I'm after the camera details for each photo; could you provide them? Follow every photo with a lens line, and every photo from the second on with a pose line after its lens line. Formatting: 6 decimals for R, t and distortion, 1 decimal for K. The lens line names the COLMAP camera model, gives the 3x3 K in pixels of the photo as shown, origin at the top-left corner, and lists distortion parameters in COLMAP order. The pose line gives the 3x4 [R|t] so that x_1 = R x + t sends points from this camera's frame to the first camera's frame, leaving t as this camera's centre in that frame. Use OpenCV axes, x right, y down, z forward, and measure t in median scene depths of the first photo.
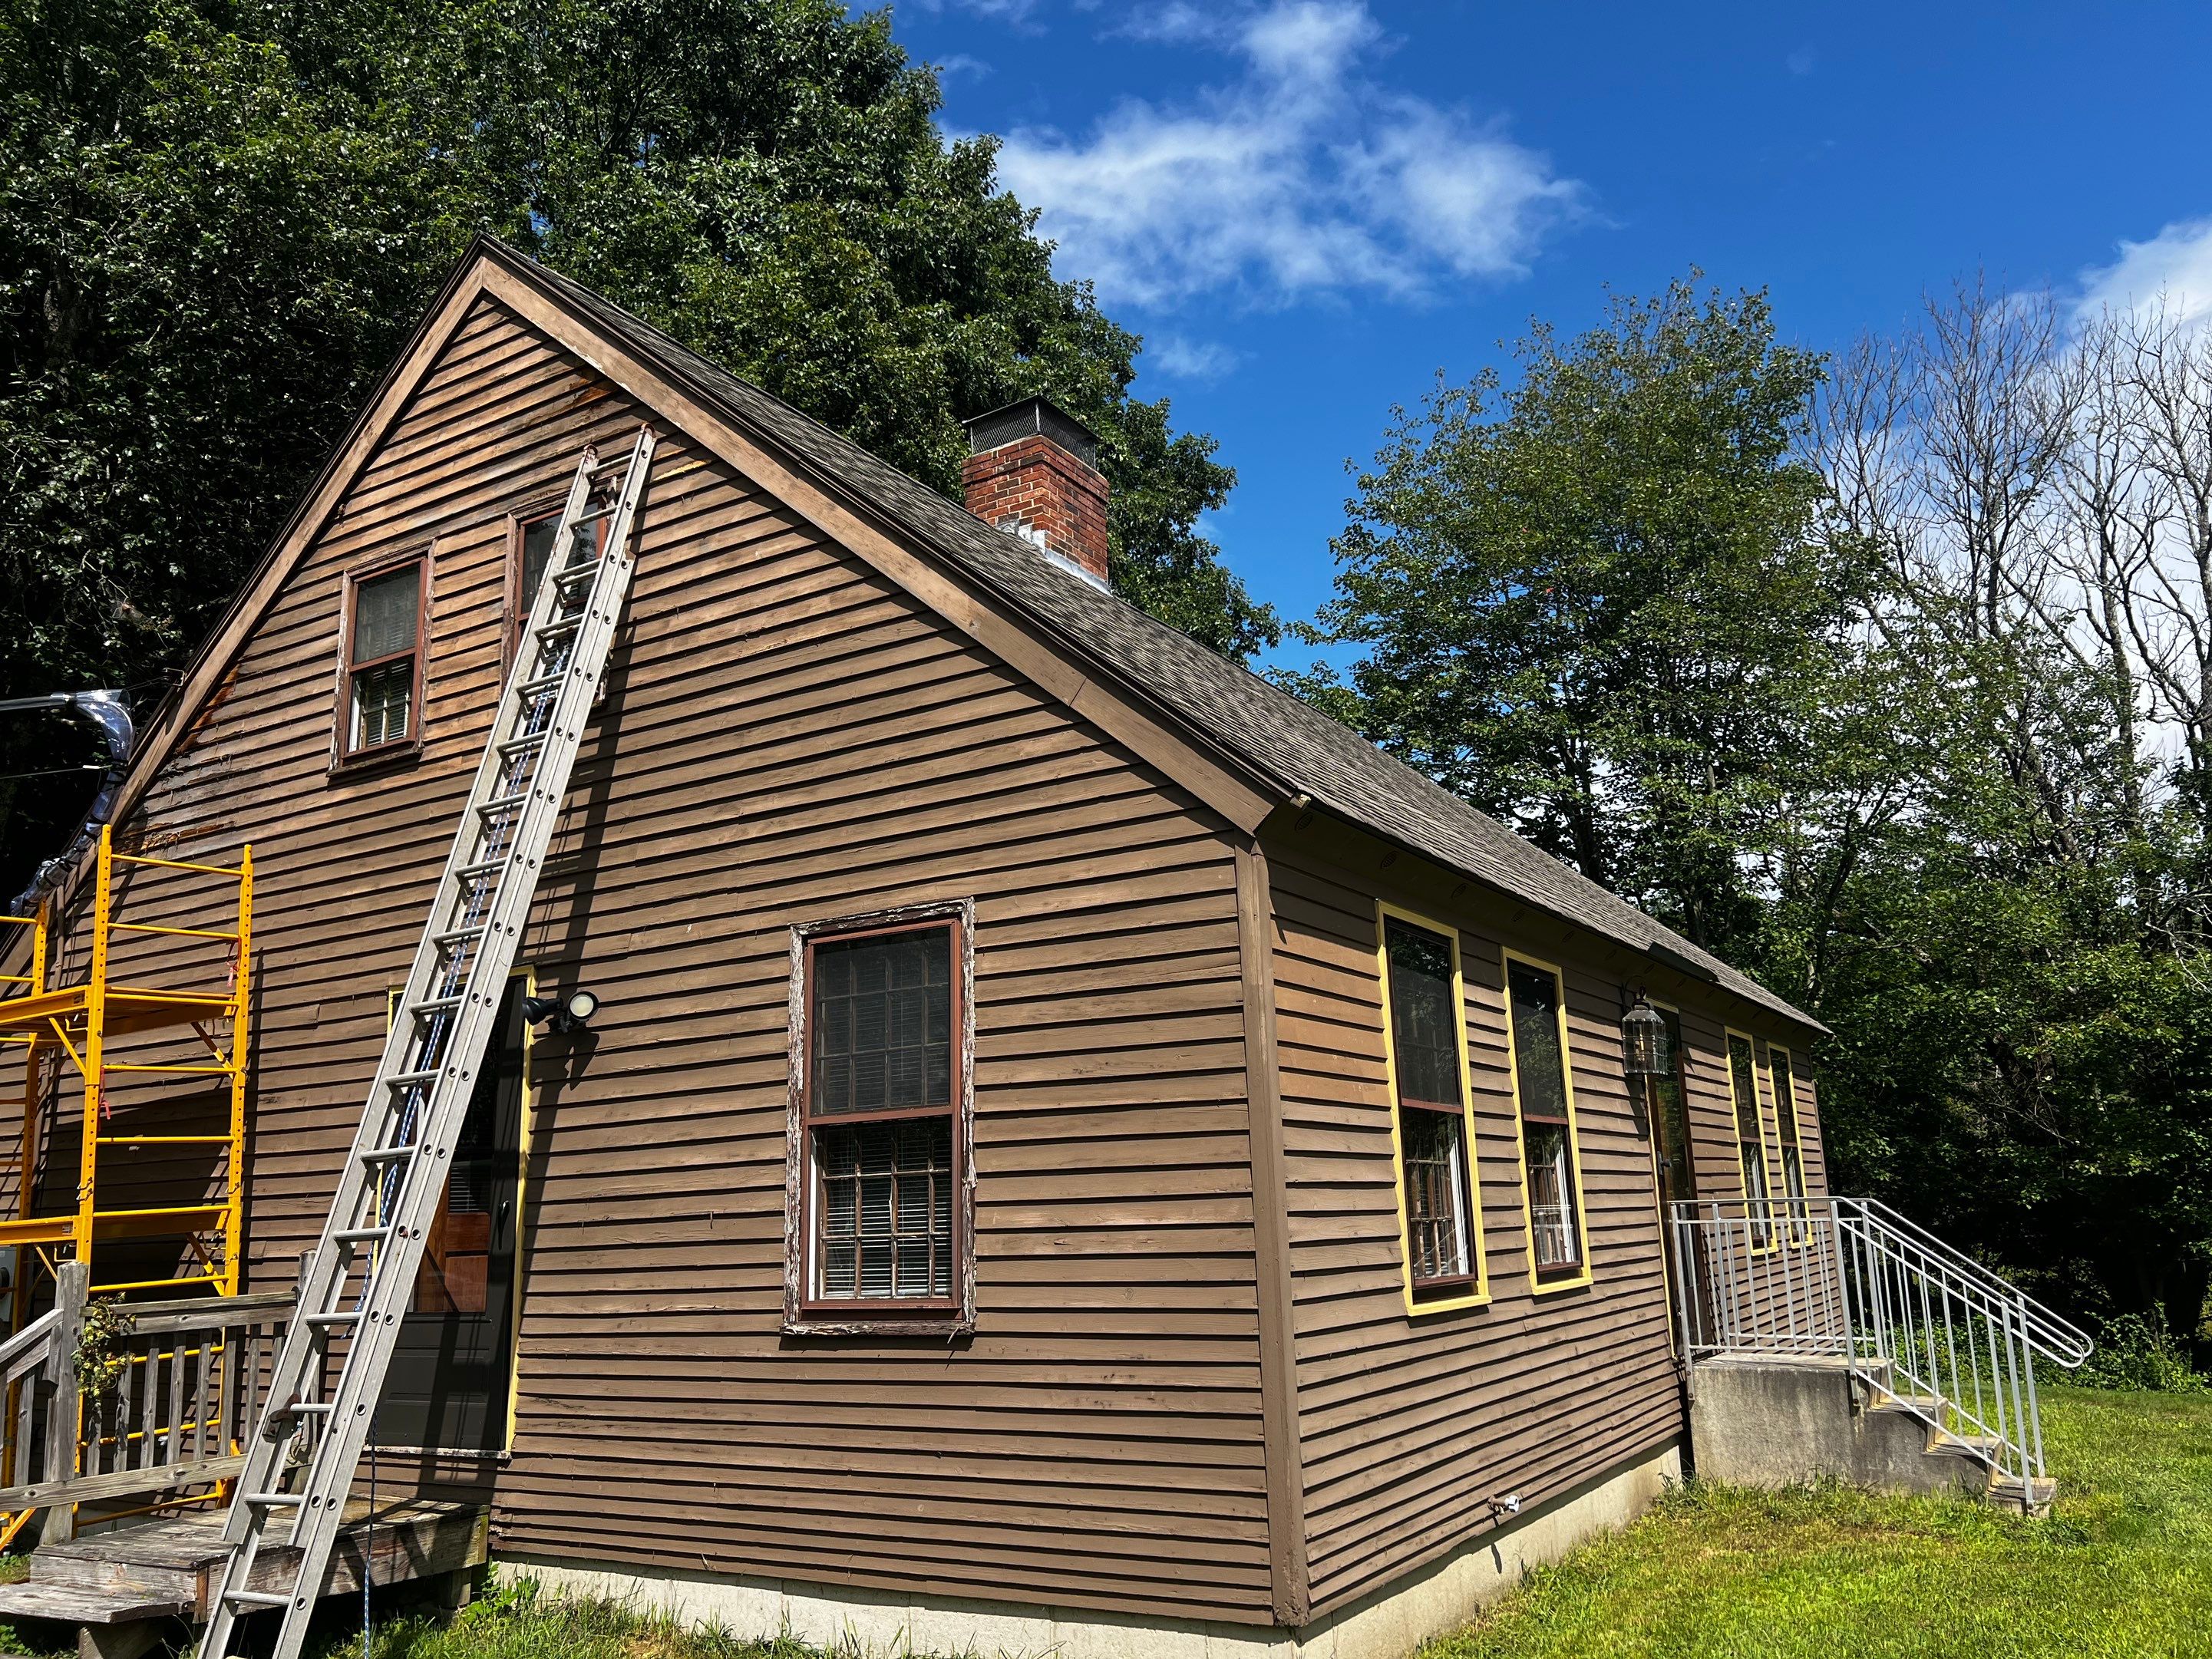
lens RADIAL K [[1801.7, 0, 1106.0], [0, 1801.7, 829.5], [0, 0, 1]] dist [0.027120, 0.004245]
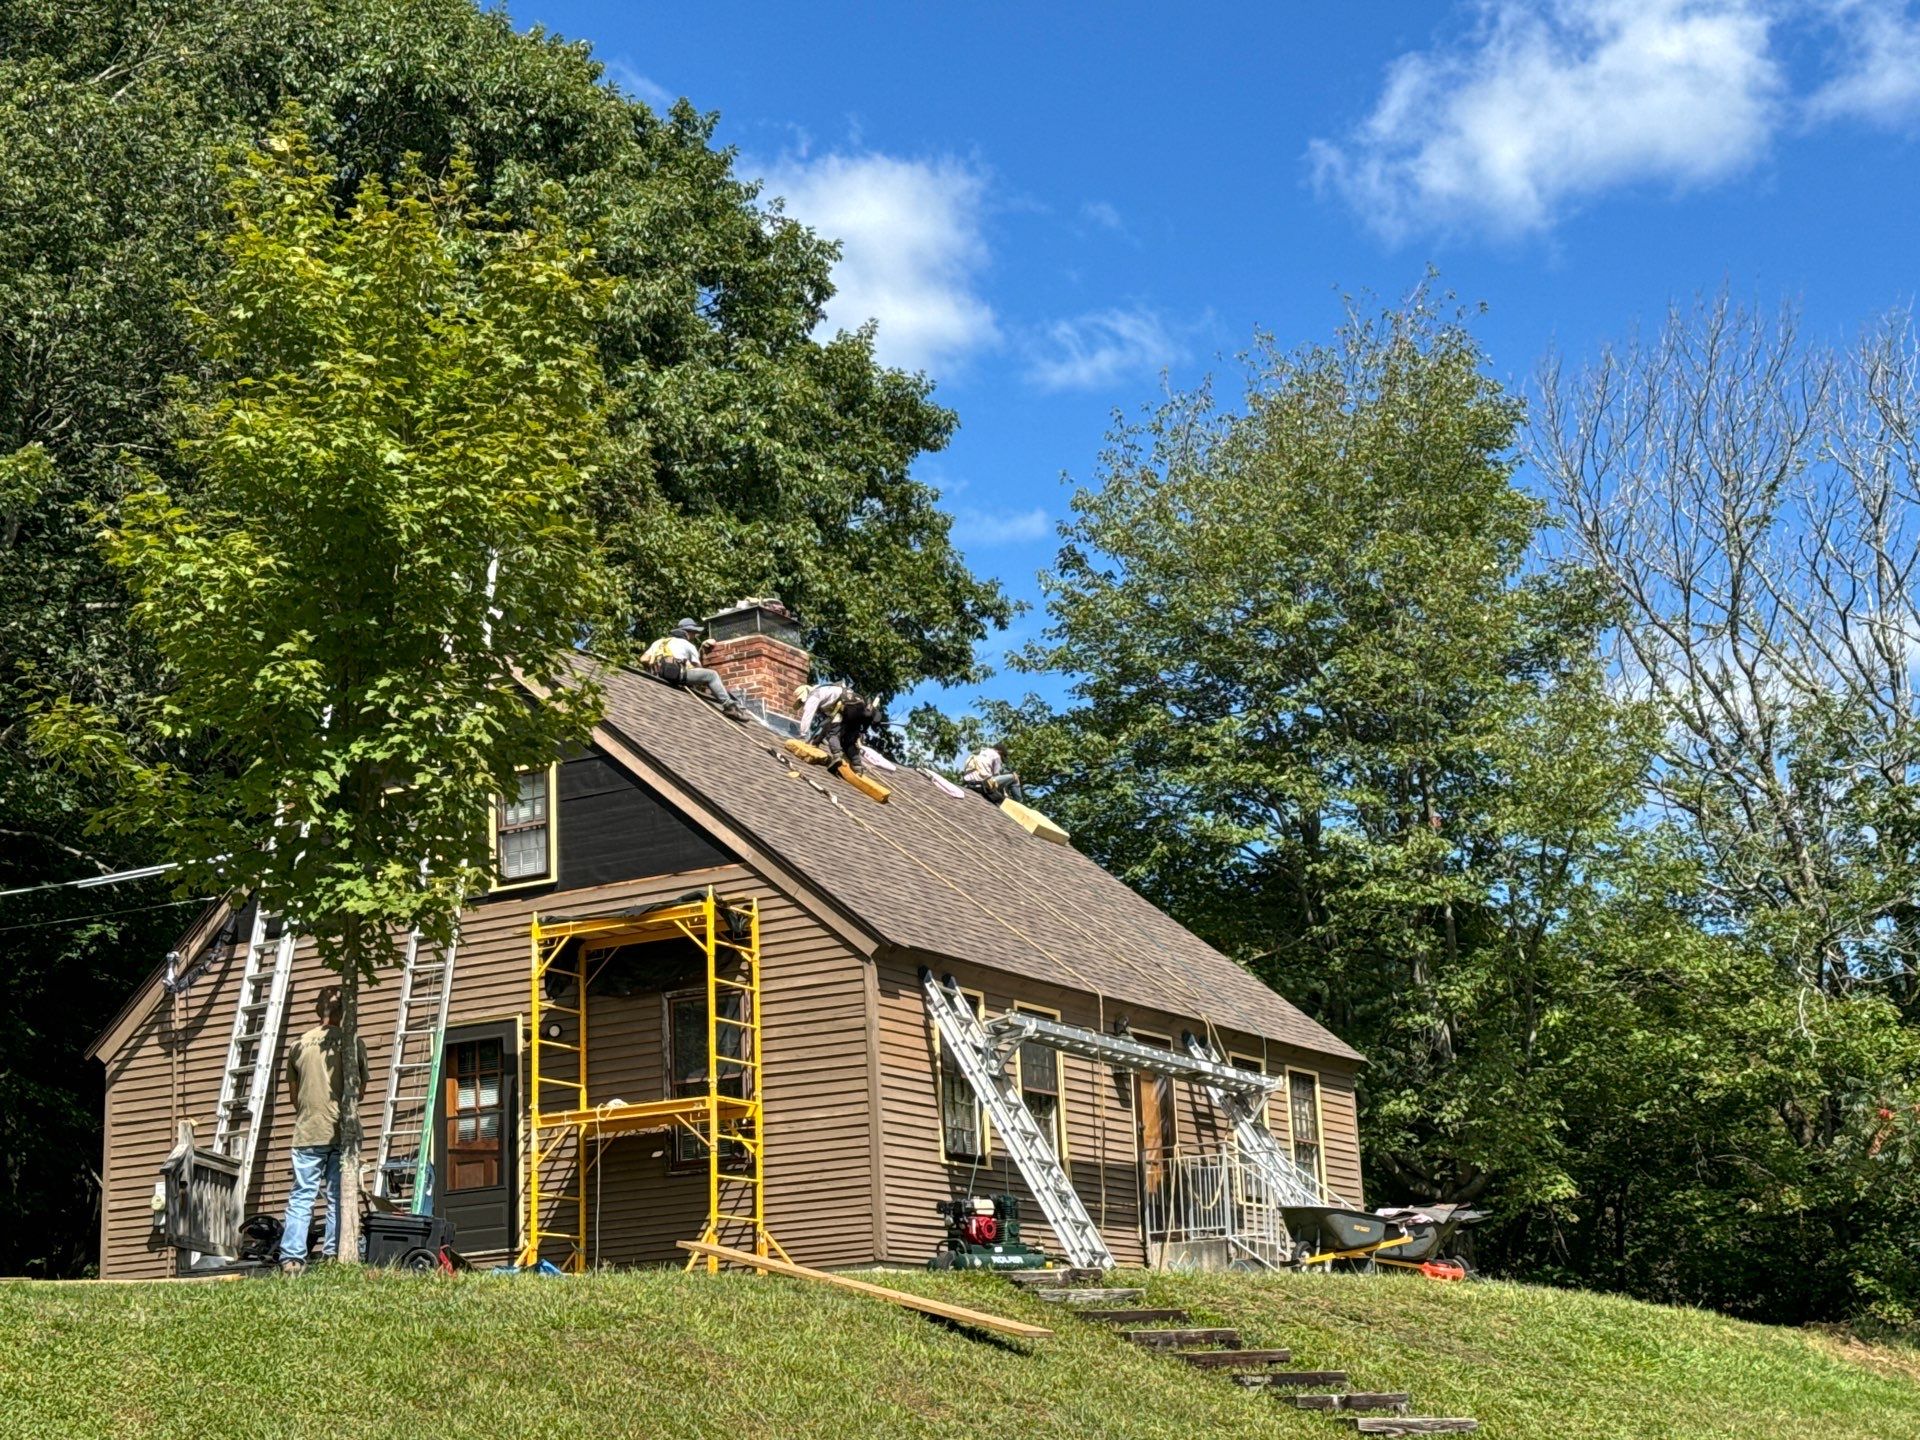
lens RADIAL K [[2629.9, 0, 960.0], [0, 2629.9, 720.0], [0, 0, 1]] dist [-0.003793, 0.016867]
pose [[0.998124, -0.002279, 0.061175, -0.009774], [0.004549, 0.999305, -0.036994, -0.135546], [-0.061048, 0.037203, 0.997441, -1.880283]]
